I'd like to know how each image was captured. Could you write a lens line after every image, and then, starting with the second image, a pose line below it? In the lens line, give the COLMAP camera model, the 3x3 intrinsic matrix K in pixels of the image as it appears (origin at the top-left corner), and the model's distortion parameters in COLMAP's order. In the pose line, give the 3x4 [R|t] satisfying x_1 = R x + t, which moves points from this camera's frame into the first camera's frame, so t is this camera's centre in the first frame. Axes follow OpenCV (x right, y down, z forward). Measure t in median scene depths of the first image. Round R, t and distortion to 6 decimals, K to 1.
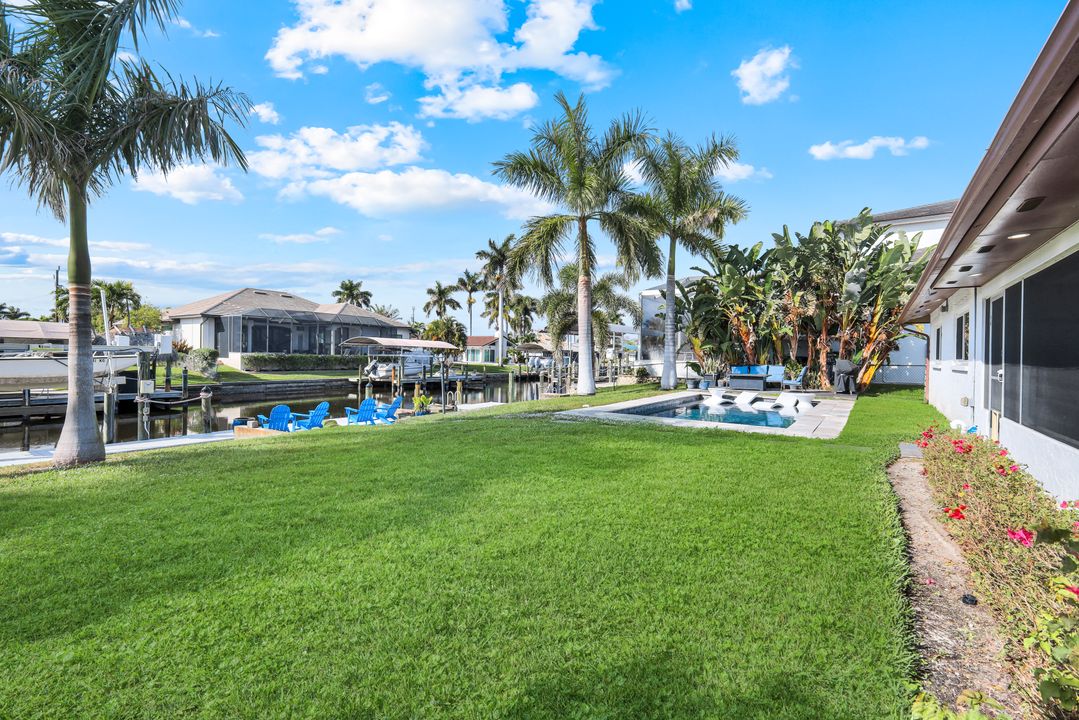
lens RADIAL K [[478.4, 0, 539.5], [0, 478.4, 360.0], [0, 0, 1]] dist [0.002559, 0.000385]
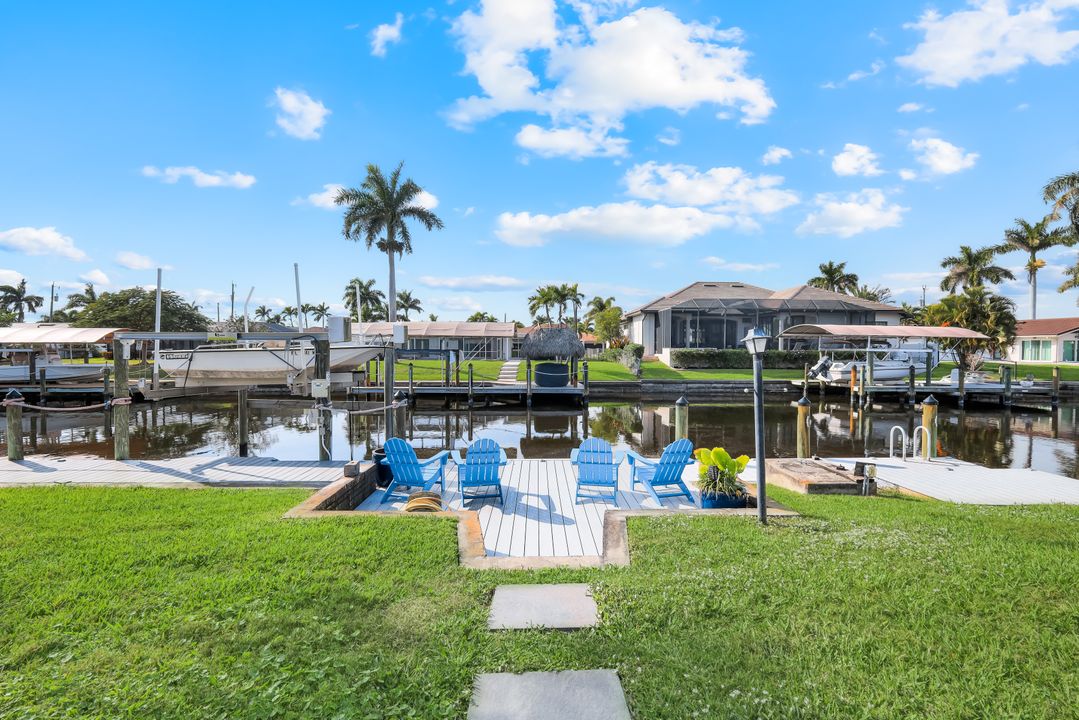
lens RADIAL K [[478.4, 0, 539.5], [0, 478.4, 360.0], [0, 0, 1]] dist [0.002559, 0.000385]
pose [[0.579894, 0.007859, -0.814654, -0.009880], [-0.003807, 0.999969, 0.006937, 0.001828], [0.814683, -0.000921, 0.579906, 0.203255]]
